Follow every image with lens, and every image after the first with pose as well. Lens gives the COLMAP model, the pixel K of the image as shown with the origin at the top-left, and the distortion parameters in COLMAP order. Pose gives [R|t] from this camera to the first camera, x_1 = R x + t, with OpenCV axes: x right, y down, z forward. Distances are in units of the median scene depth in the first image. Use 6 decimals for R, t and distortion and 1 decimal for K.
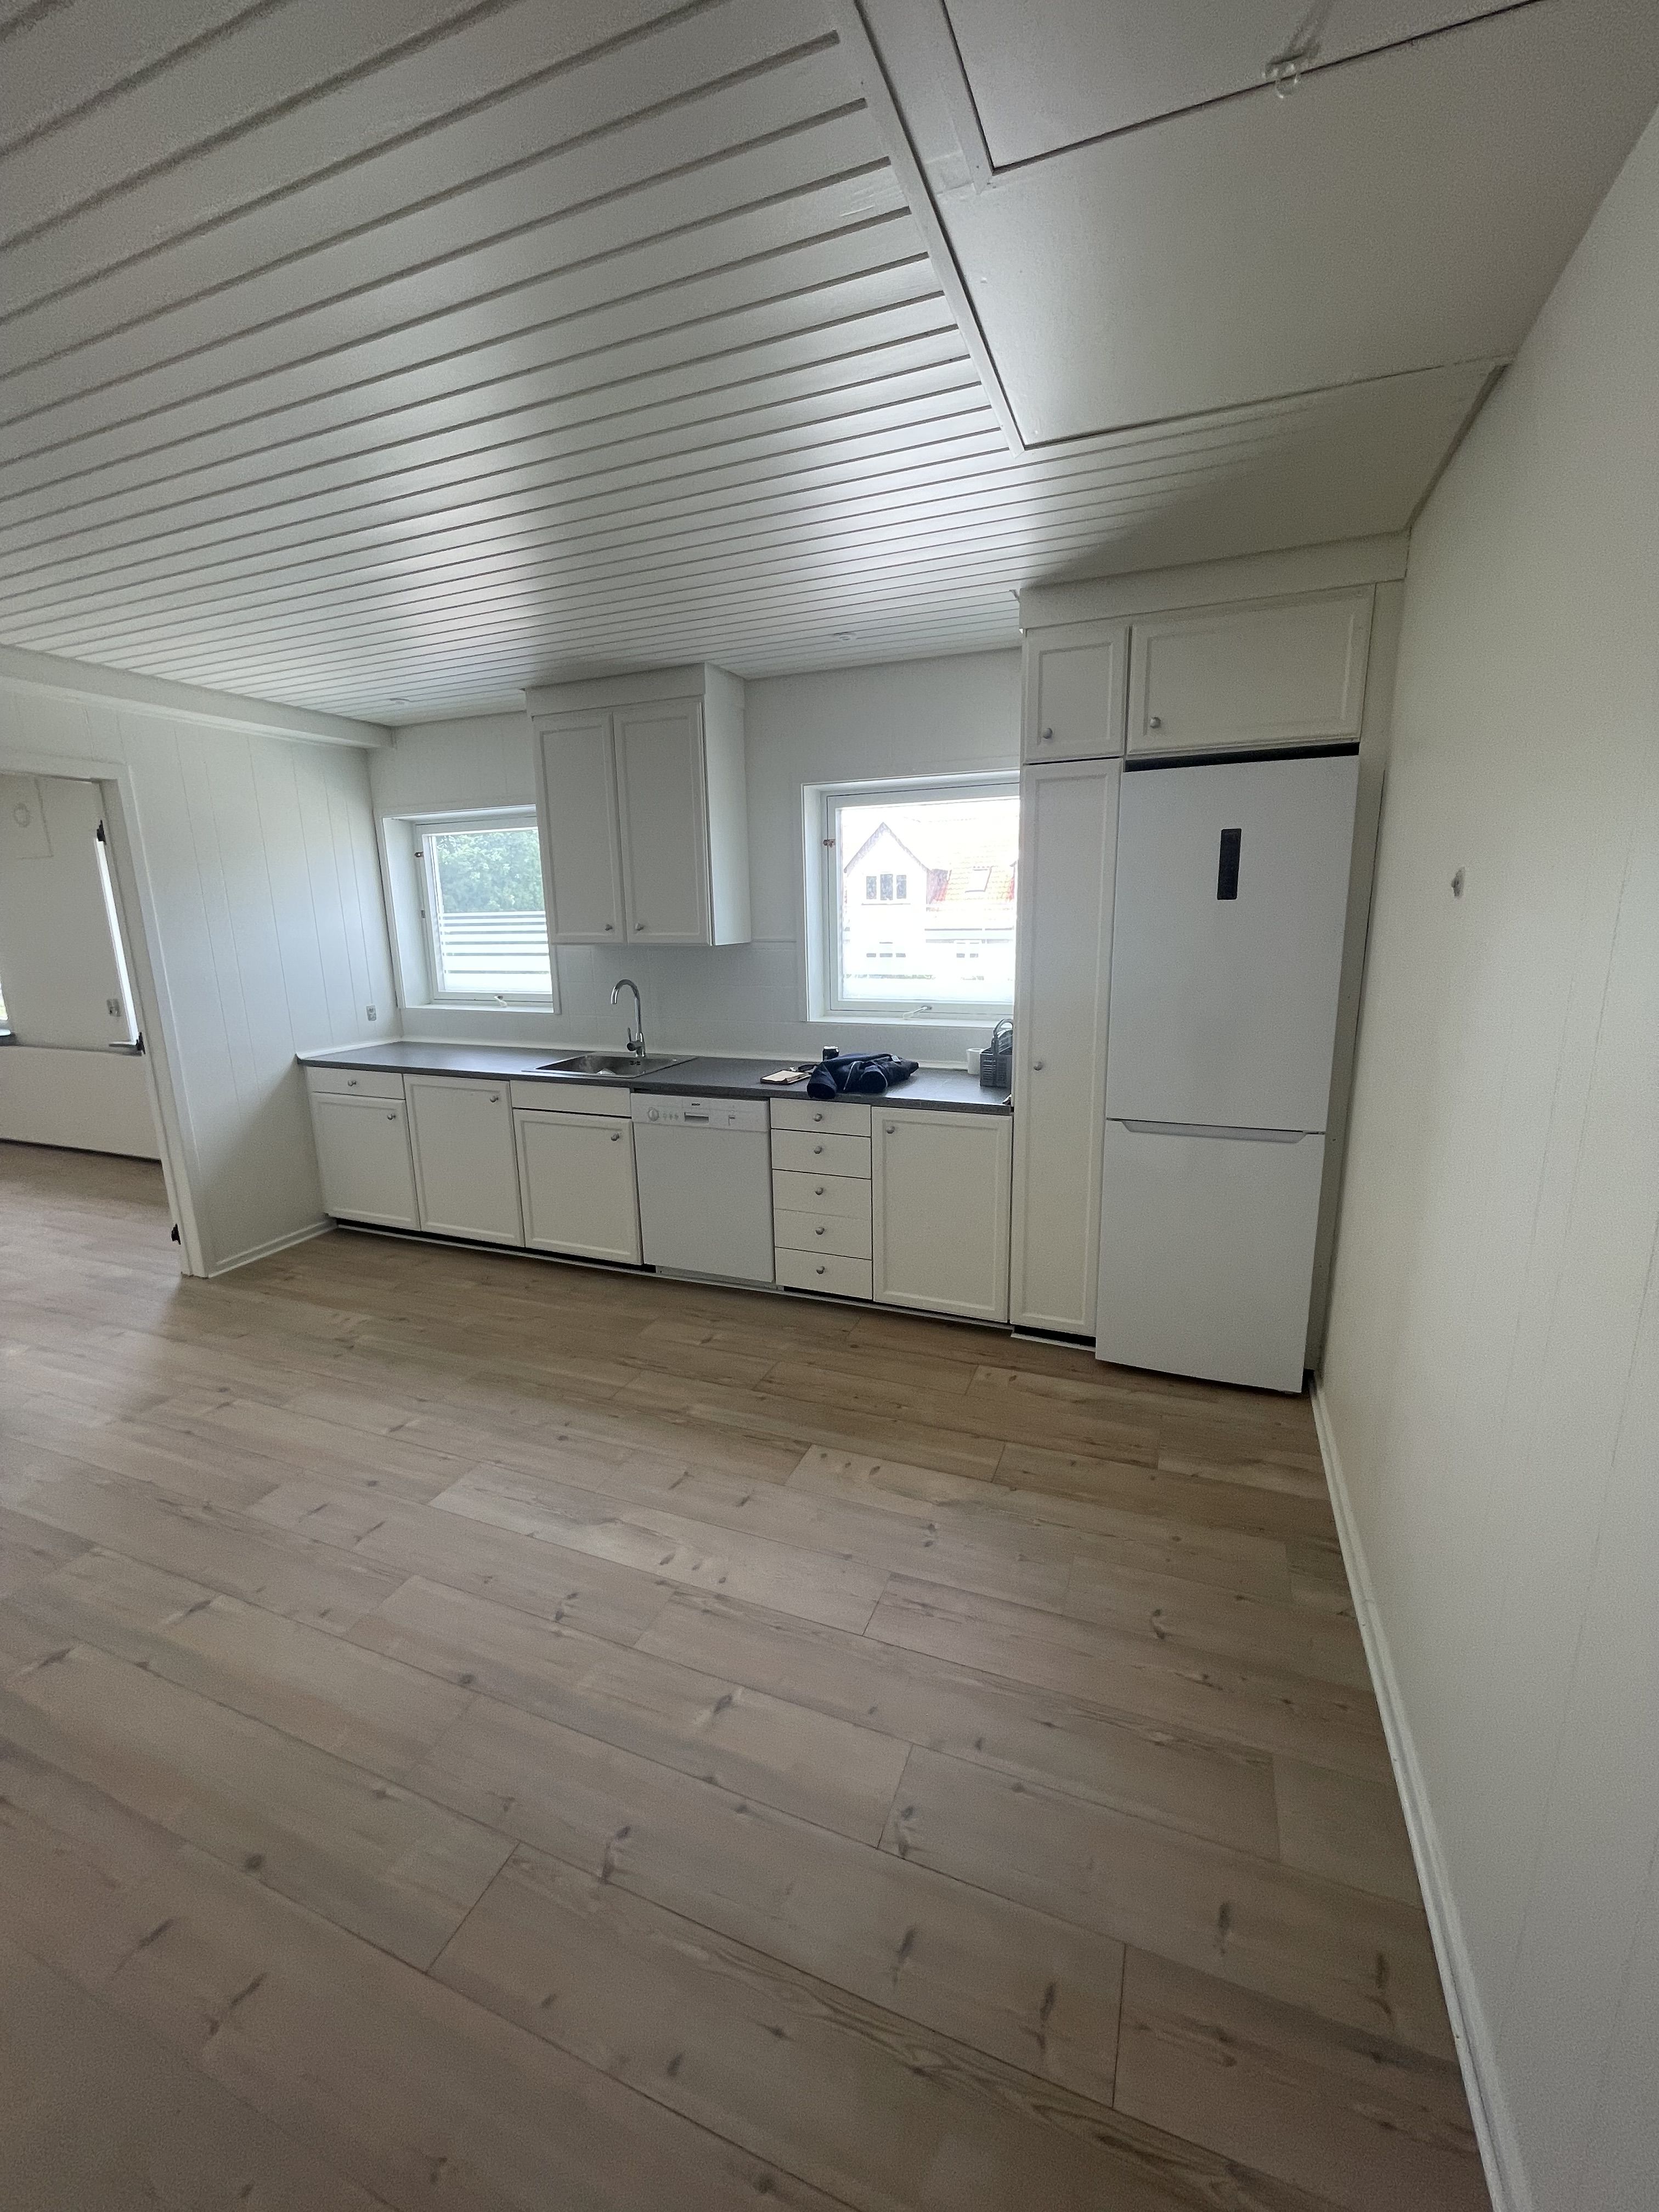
lens RADIAL K [[889.3, 0, 849.1], [0, 889.3, 1101.0], [0, 0, 1]] dist [-0.007077, -0.000107]
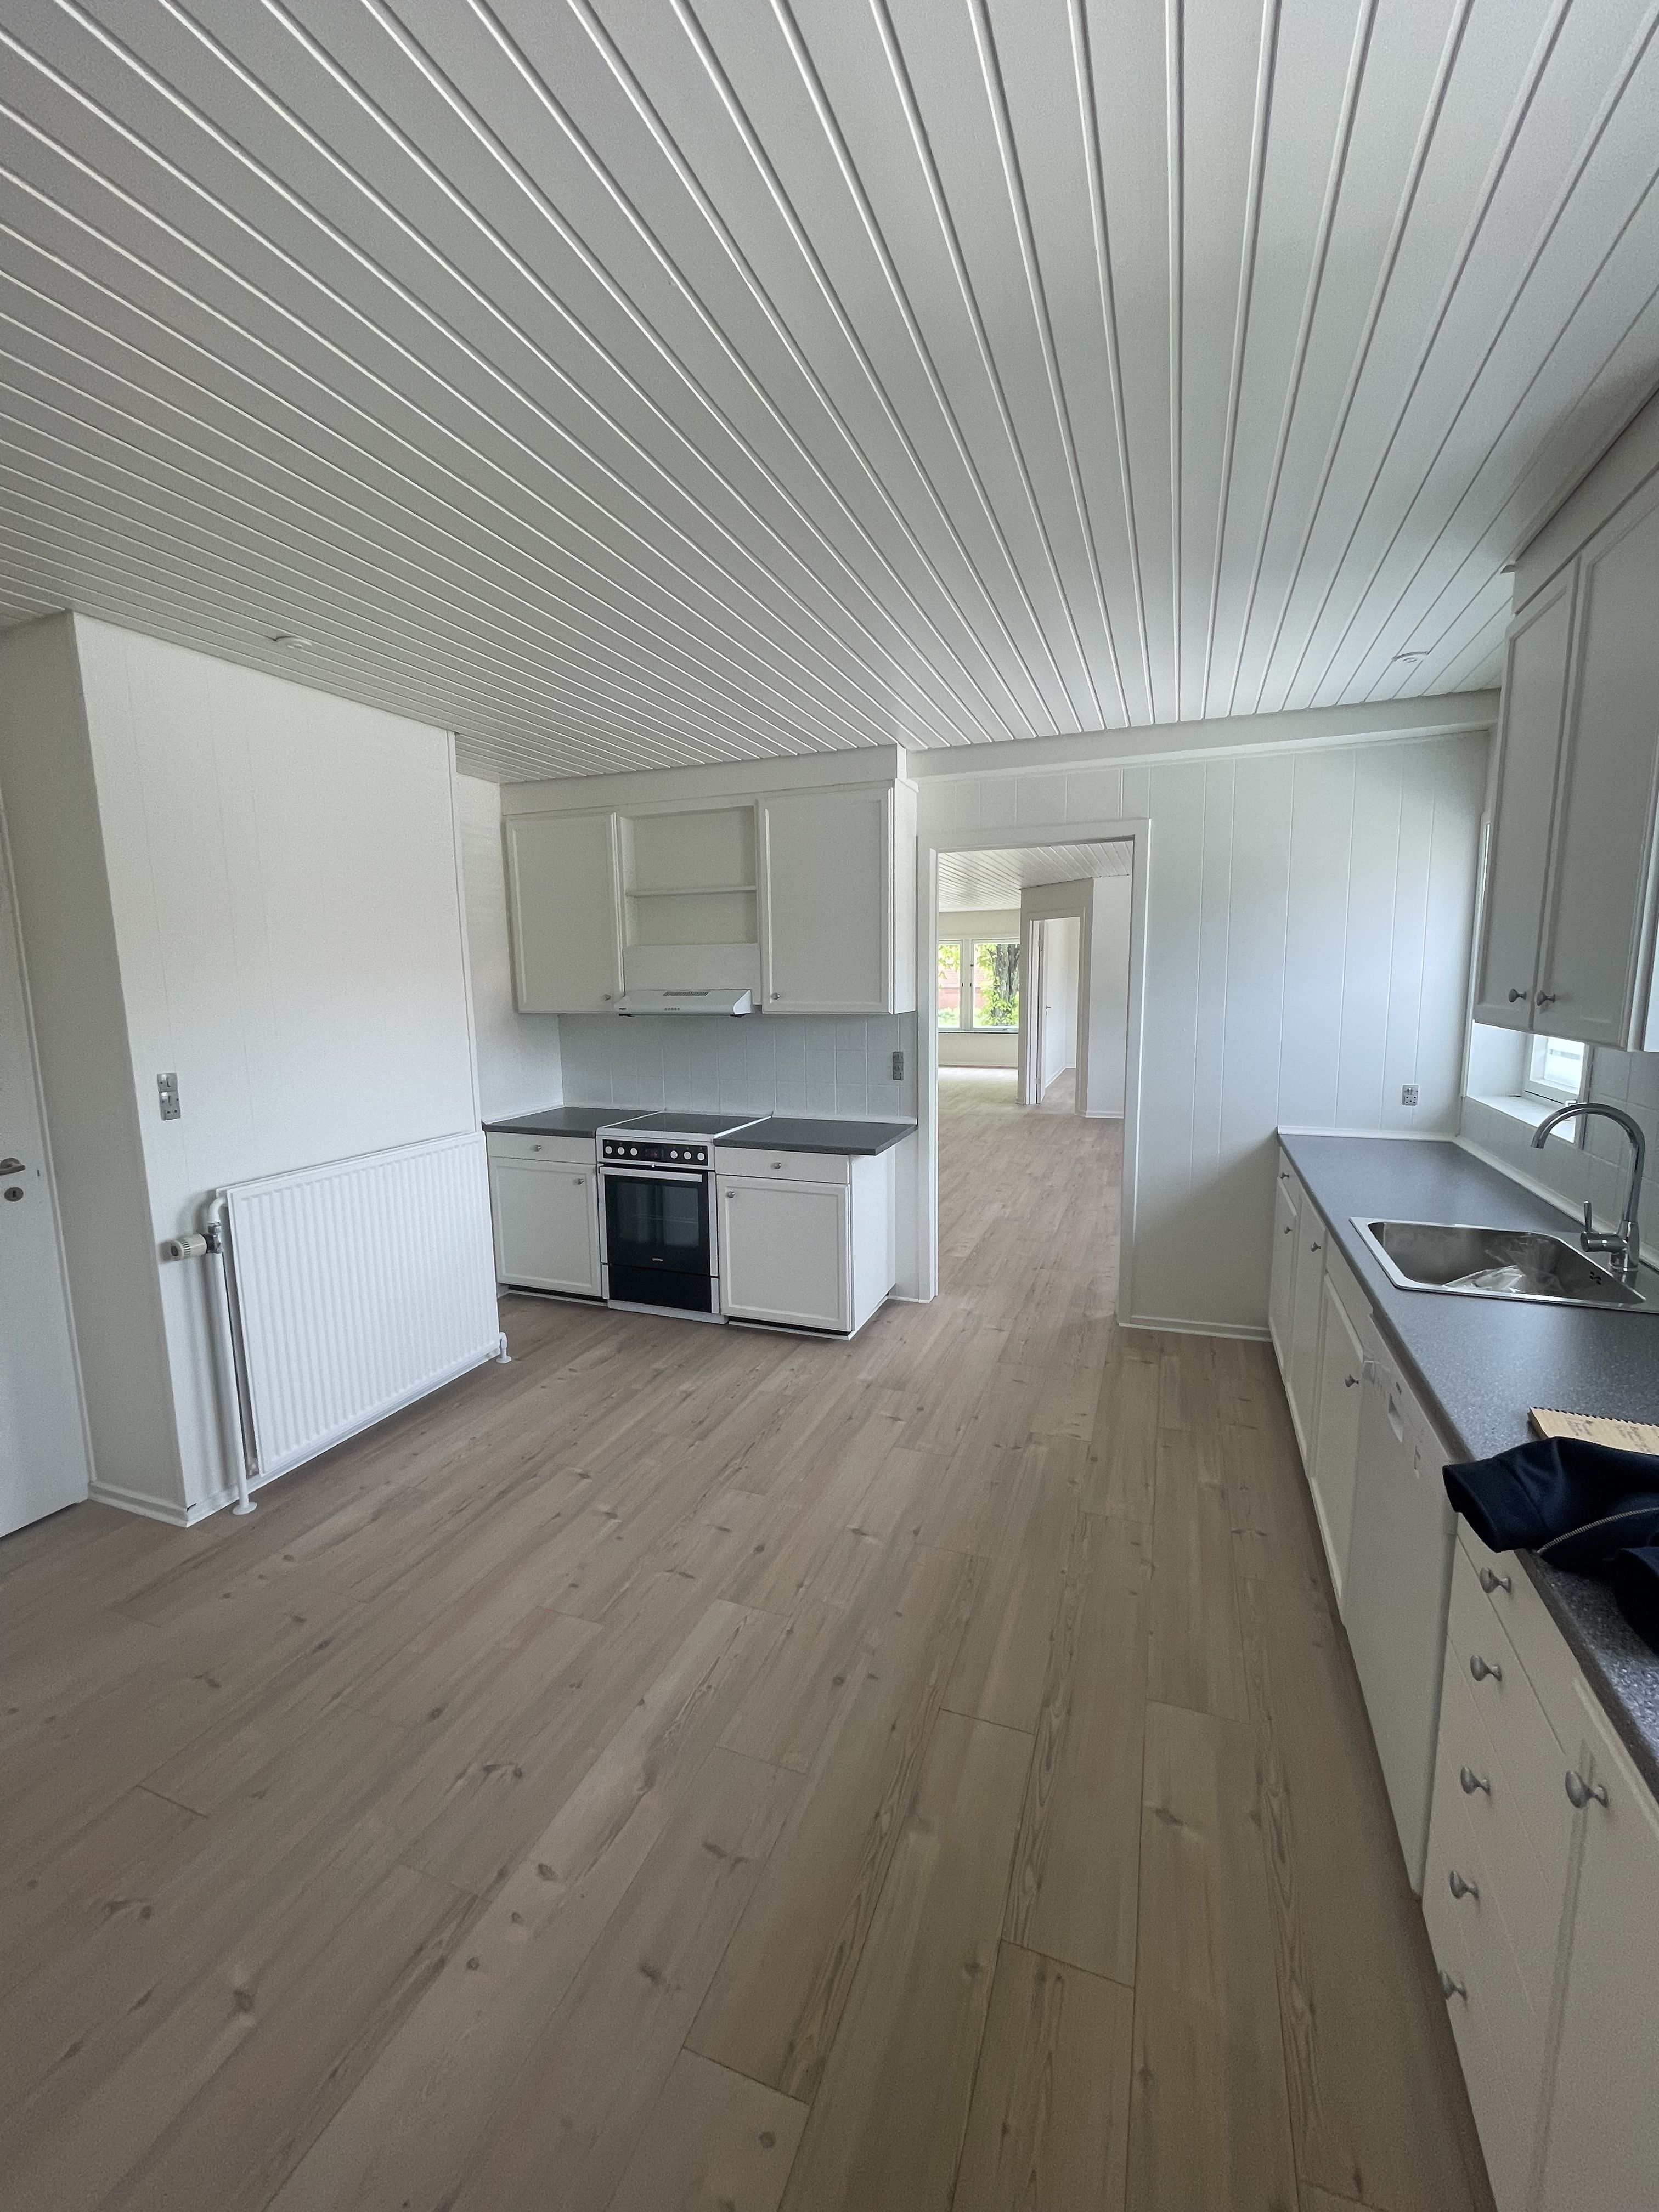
lens RADIAL K [[889.3, 0, 829.4], [0, 889.3, 1105.6], [0, 0, 1]] dist [-0.007077, -0.000107]
pose [[-0.001280, 0.162784, -0.986661, 0.257794], [-0.191440, 0.968373, 0.160015, -0.158216], [0.981503, 0.189092, 0.029924, 0.692700]]
